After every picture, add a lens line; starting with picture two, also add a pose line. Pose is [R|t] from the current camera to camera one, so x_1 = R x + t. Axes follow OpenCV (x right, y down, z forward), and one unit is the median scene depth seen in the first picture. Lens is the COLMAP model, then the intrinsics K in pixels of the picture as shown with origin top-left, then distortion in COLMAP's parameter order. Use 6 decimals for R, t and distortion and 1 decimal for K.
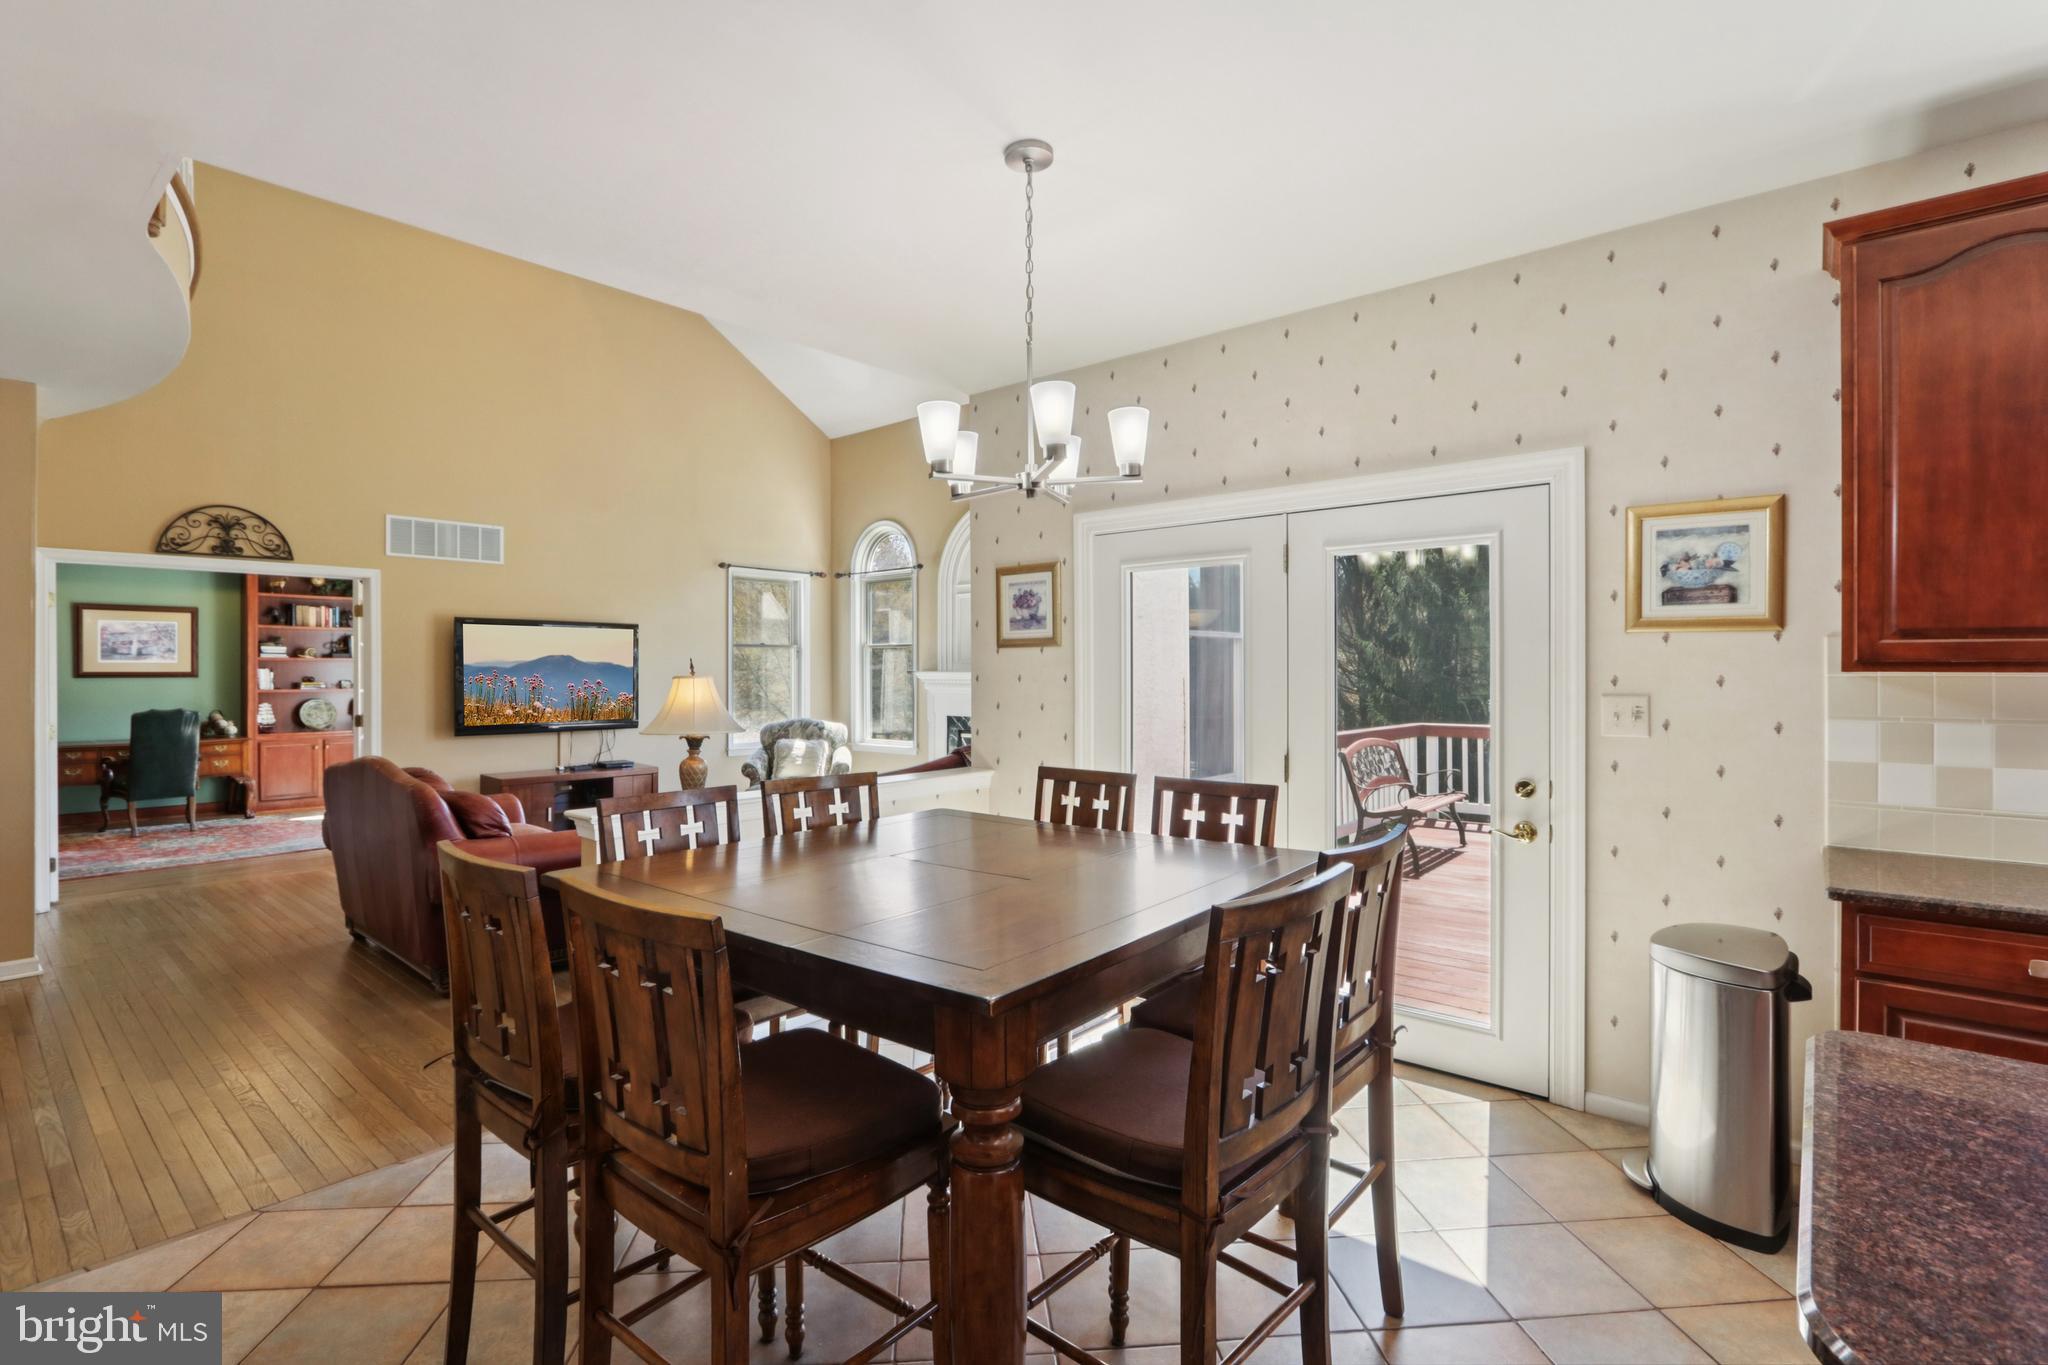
lens RADIAL K [[955.0, 0, 1016.4], [0, 955.0, 665.8], [0, 0, 1]] dist [-0.023418, 0.006002]
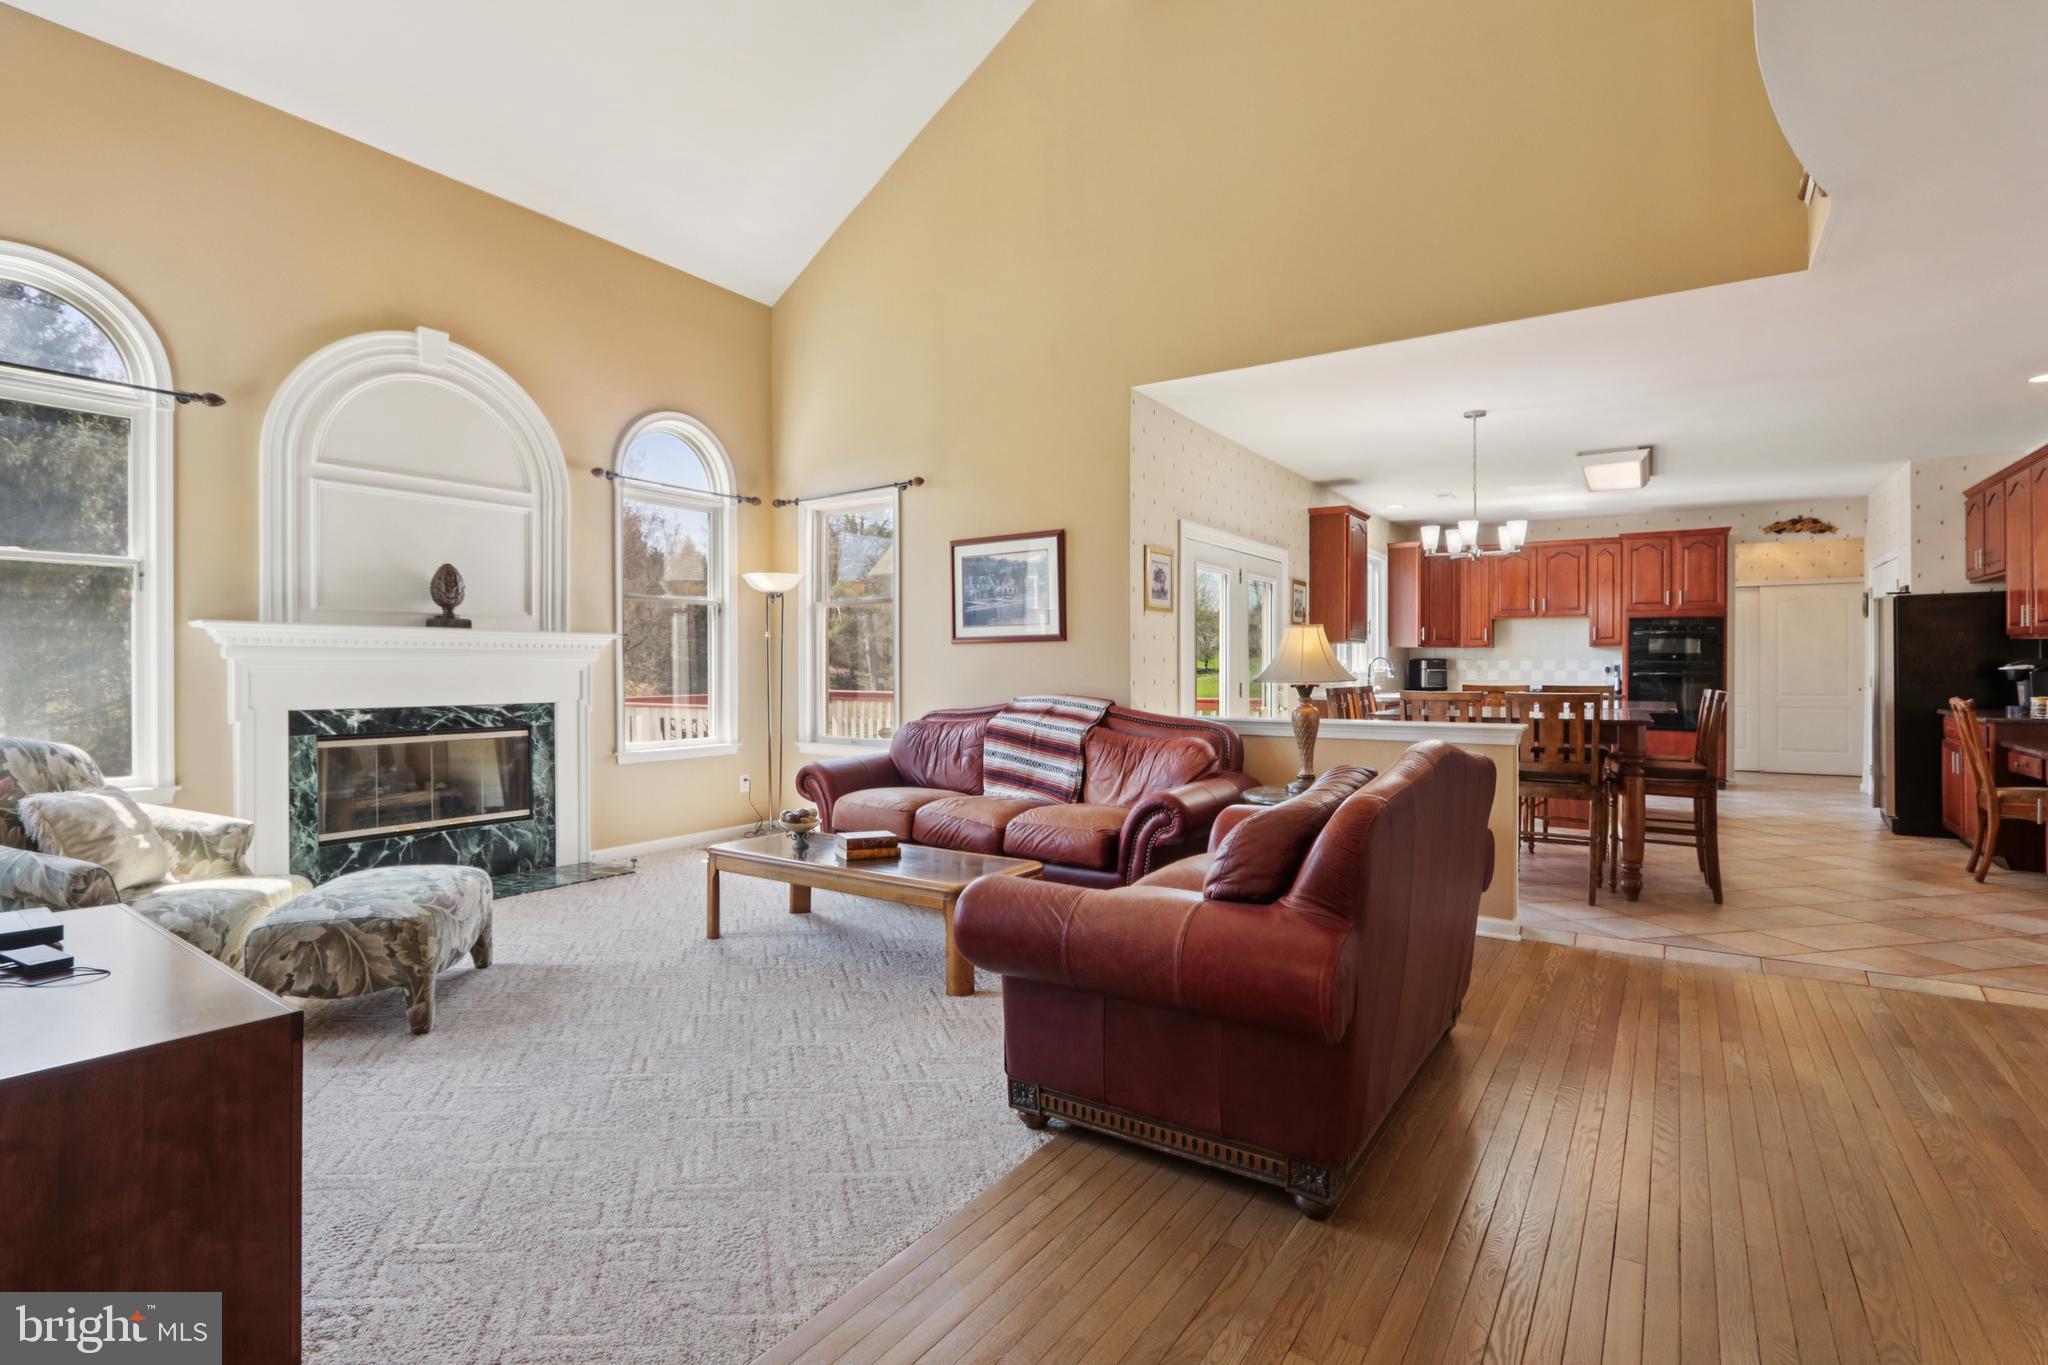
lens RADIAL K [[955.0, 0, 1012.7], [0, 955.0, 677.6], [0, 0, 1]] dist [-0.023418, 0.006002]
pose [[-0.100672, -0.010743, 0.994862, -0.923968], [-0.004218, 0.999937, 0.010371, 0.040305], [-0.994911, -0.003152, -0.100711, 0.991840]]
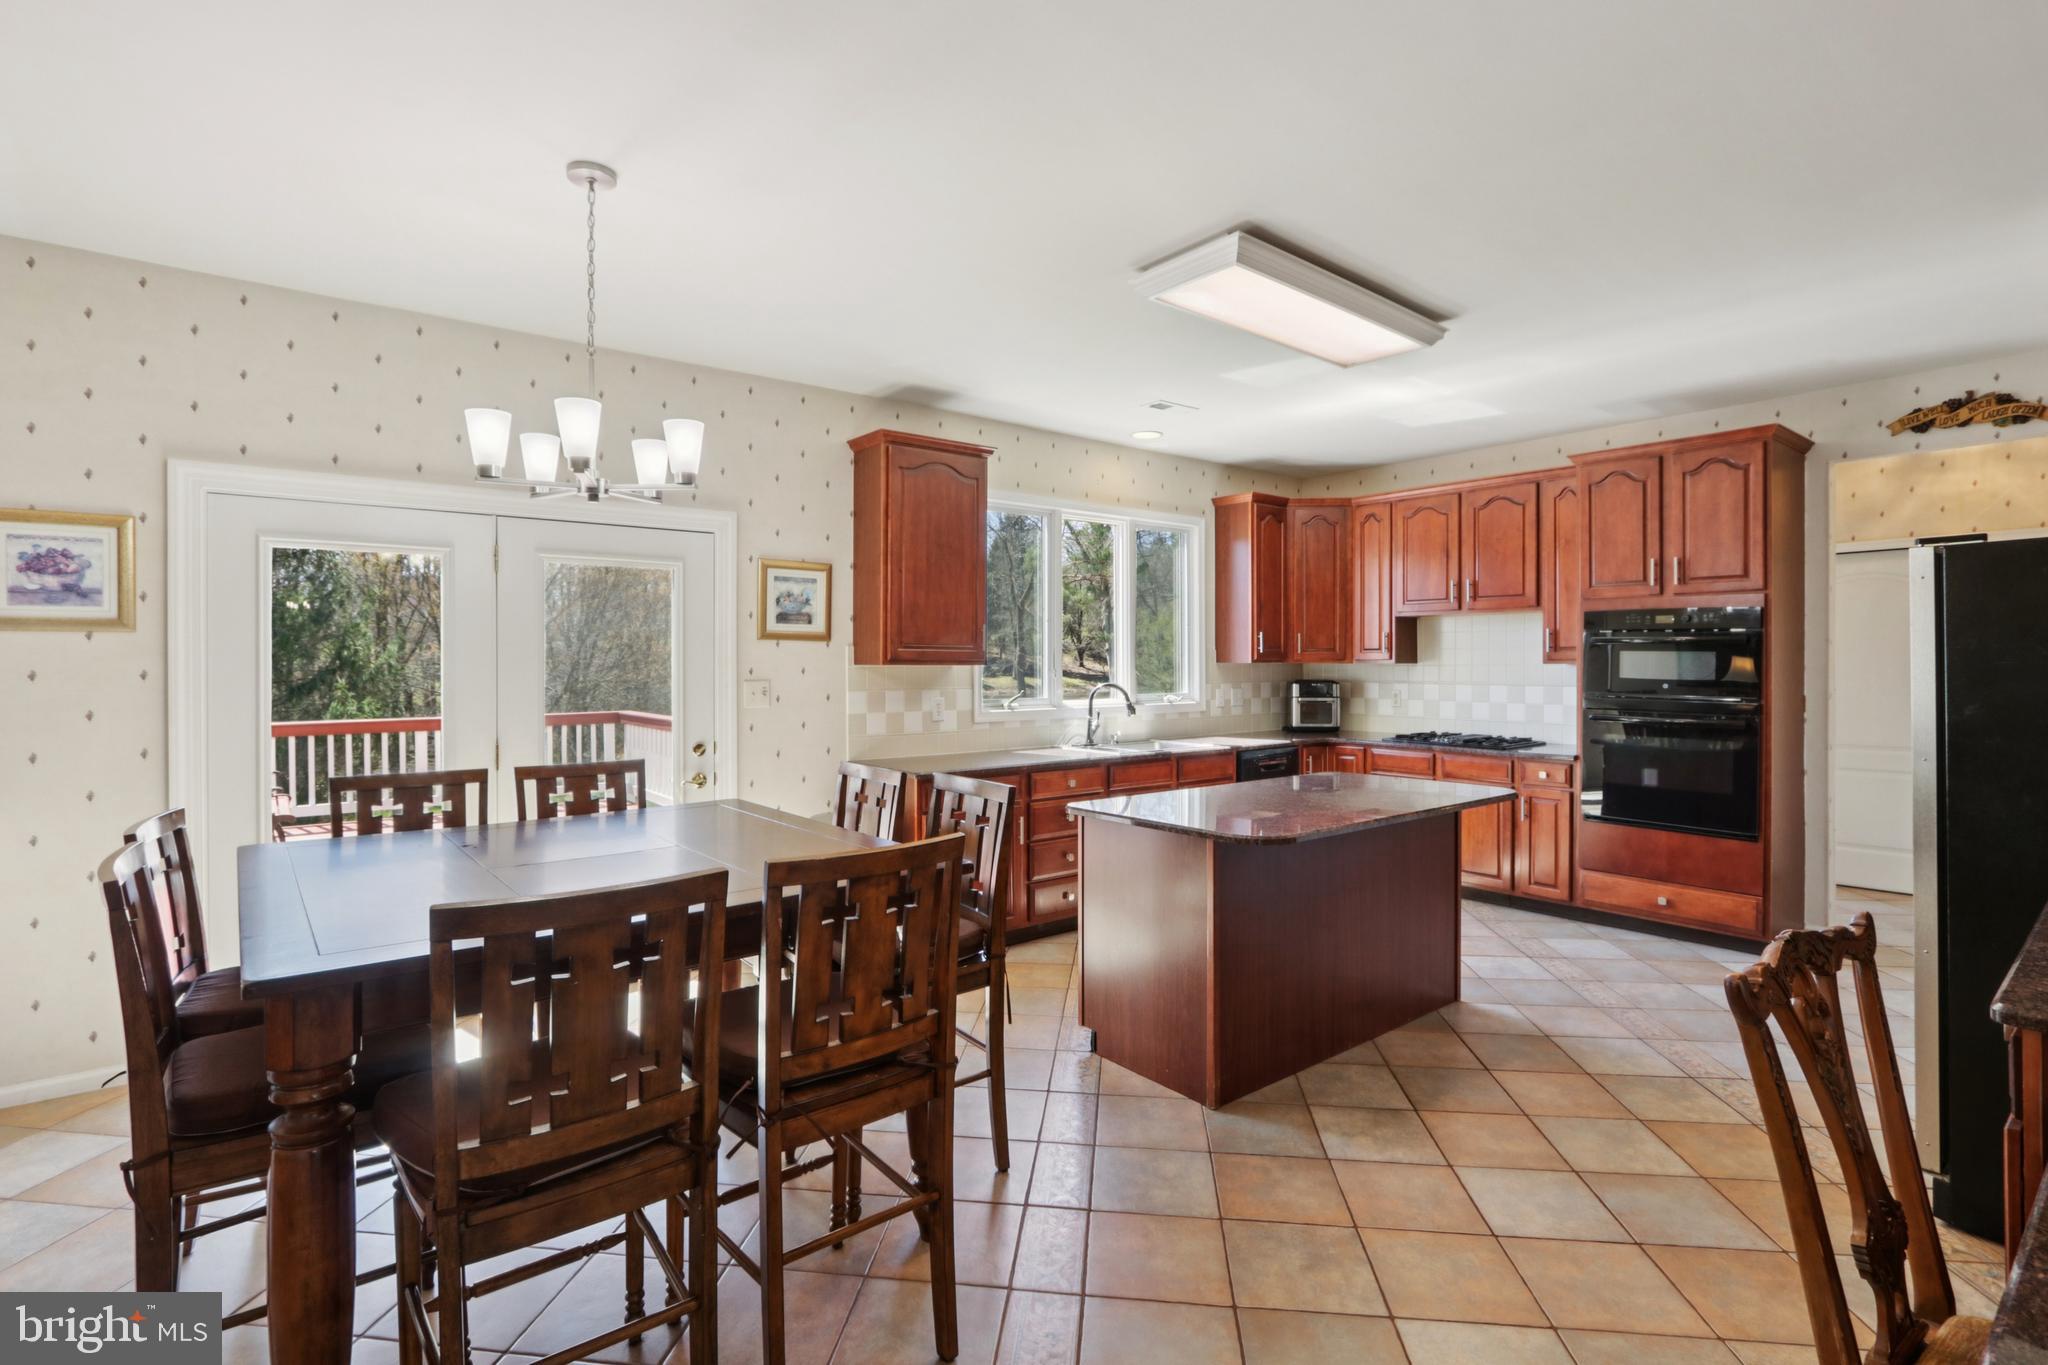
lens RADIAL K [[955.0, 0, 1009.7], [0, 955.0, 659.2], [0, 0, 1]] dist [-0.023418, 0.006002]
pose [[0.205128, 0.004839, 0.978723, -0.383470], [-0.004463, 0.999982, -0.004009, 0.000572], [-0.978725, -0.003545, 0.205146, 0.138703]]
